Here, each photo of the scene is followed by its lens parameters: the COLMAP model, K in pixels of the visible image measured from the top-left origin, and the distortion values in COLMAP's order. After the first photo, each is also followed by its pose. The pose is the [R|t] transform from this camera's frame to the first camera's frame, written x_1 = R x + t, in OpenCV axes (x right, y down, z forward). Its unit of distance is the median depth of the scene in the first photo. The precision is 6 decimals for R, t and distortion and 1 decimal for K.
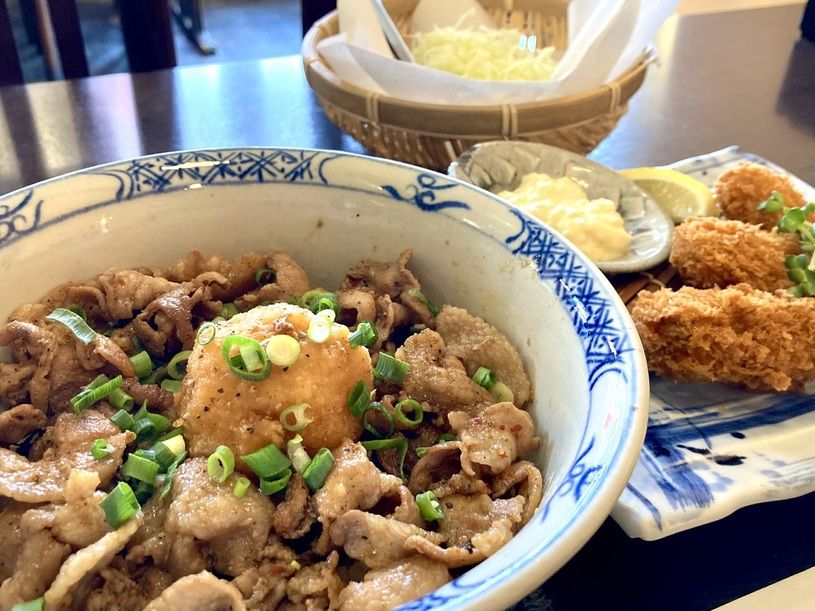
lens RADIAL K [[797.7, 0, 405.4], [0, 797.7, 288.3], [0, 0, 1]] dist [0.095231, -0.245821]
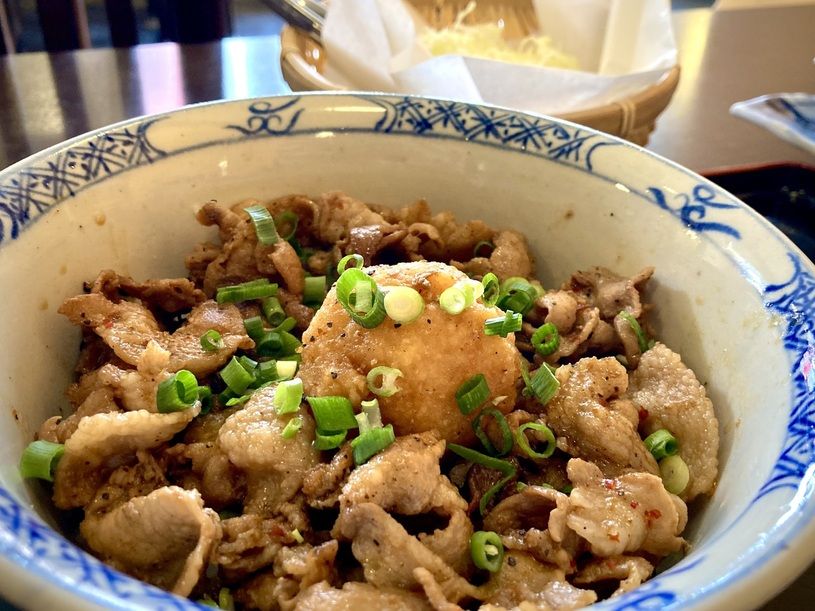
lens RADIAL K [[797.7, 0, 405.4], [0, 797.7, 288.3], [0, 0, 1]] dist [0.095231, -0.245821]
pose [[0.842968, 0.313412, -0.437239, 0.176459], [-0.328435, 0.943542, 0.043128, 0.018871], [0.426070, 0.107249, 0.898311, 0.189457]]
